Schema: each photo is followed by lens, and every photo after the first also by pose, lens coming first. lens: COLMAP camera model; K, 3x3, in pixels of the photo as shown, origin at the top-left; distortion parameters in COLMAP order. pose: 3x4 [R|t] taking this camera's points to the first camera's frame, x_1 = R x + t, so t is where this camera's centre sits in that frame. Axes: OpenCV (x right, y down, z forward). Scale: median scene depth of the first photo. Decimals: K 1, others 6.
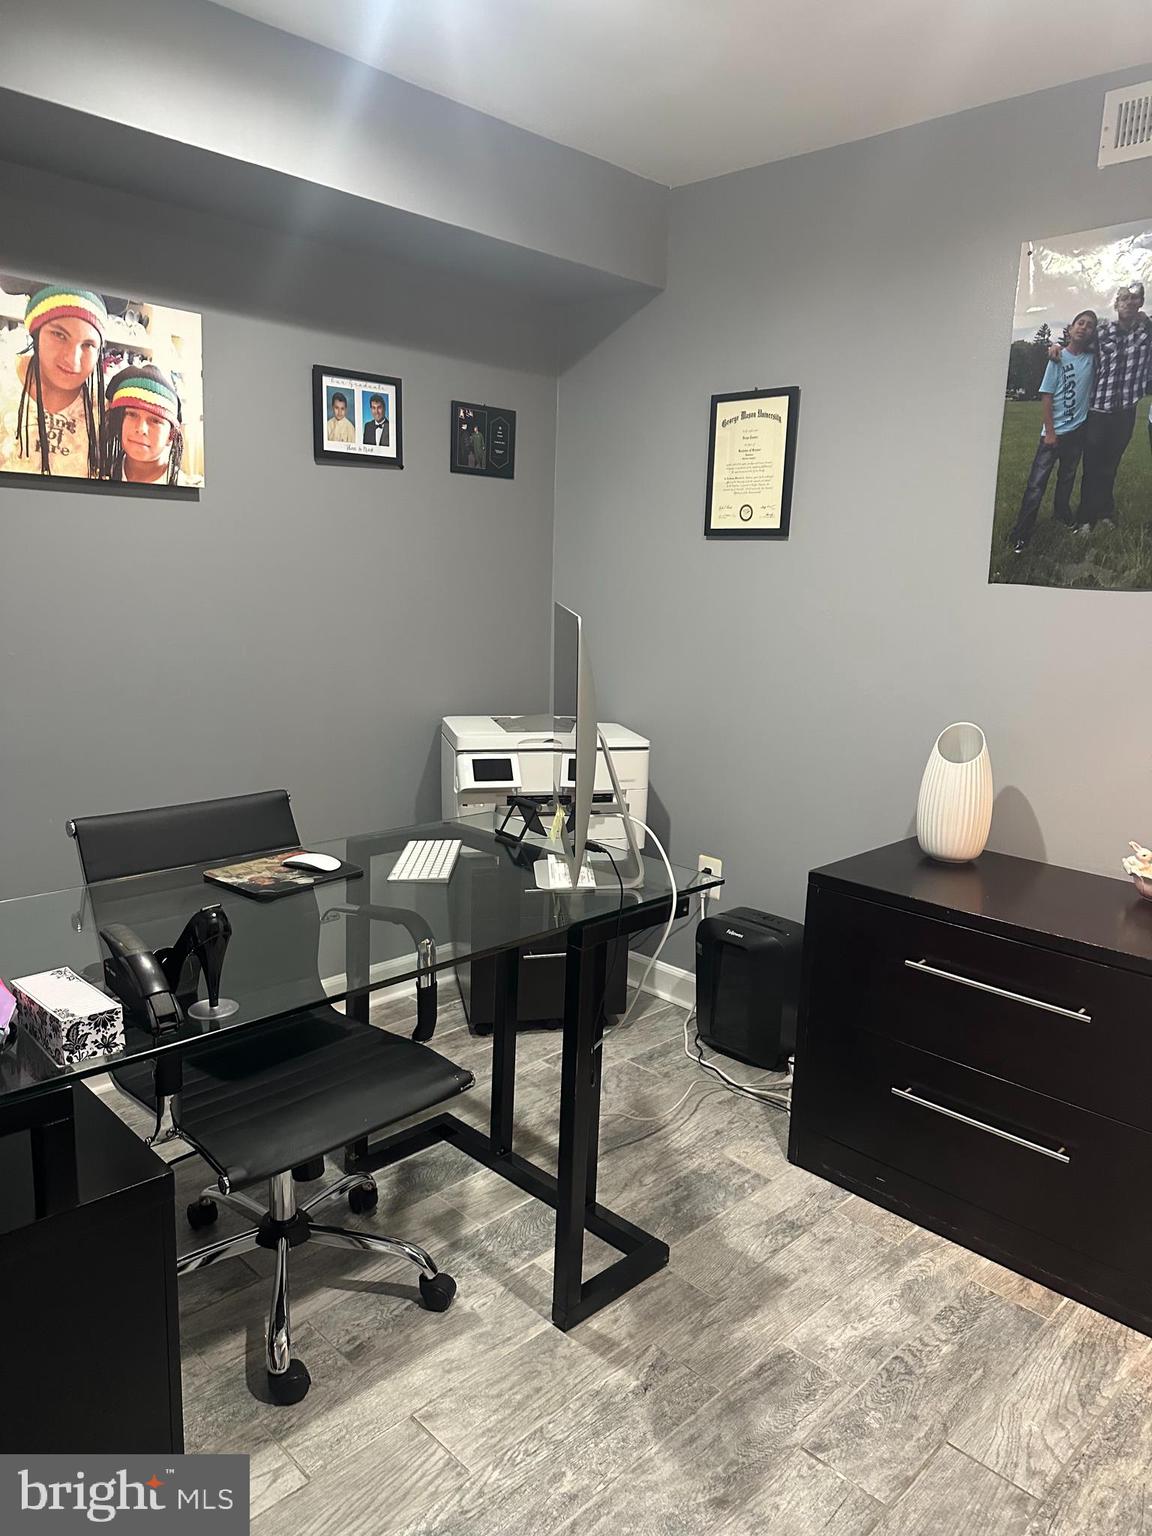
lens RADIAL K [[1033.3, 0, 586.9], [0, 1033.3, 772.9], [0, 0, 1]] dist [0.022023, -0.056263]
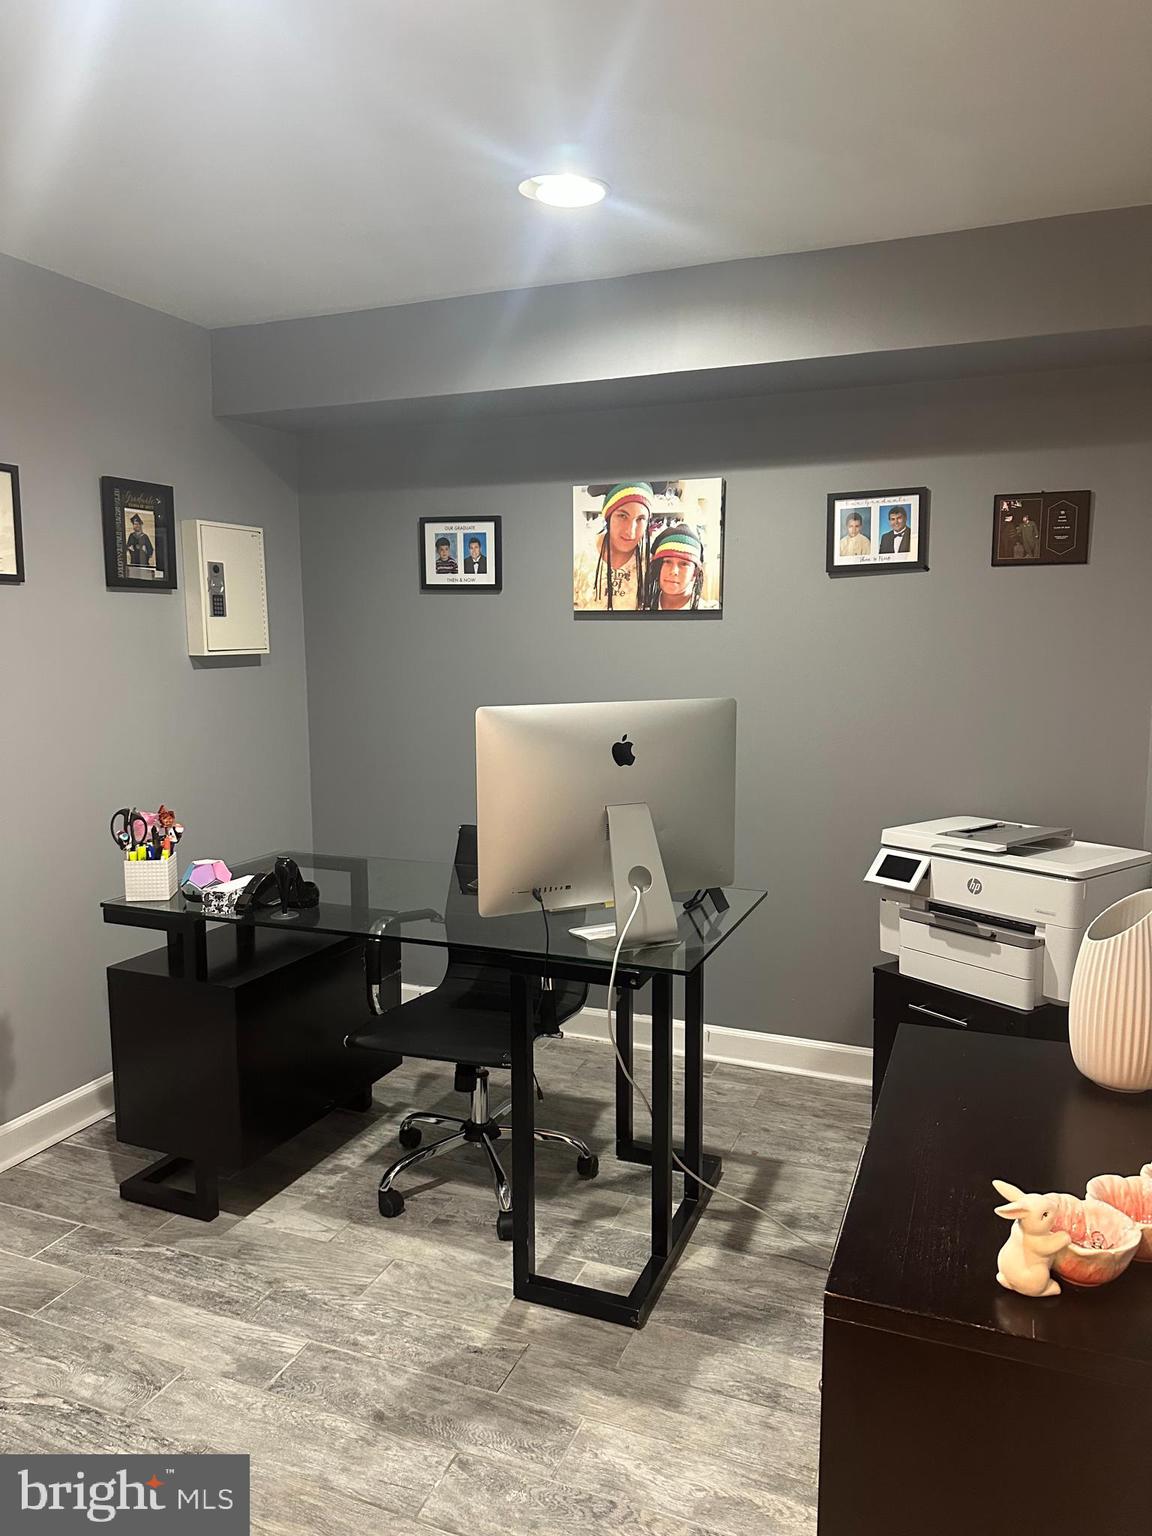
lens RADIAL K [[1033.3, 0, 586.9], [0, 1033.3, 772.9], [0, 0, 1]] dist [0.022023, -0.056263]
pose [[0.411297, 0.083343, -0.907683, 0.802737], [-0.154313, 0.987803, 0.020776, -0.080784], [0.898344, 0.131523, 0.419141, 0.365186]]
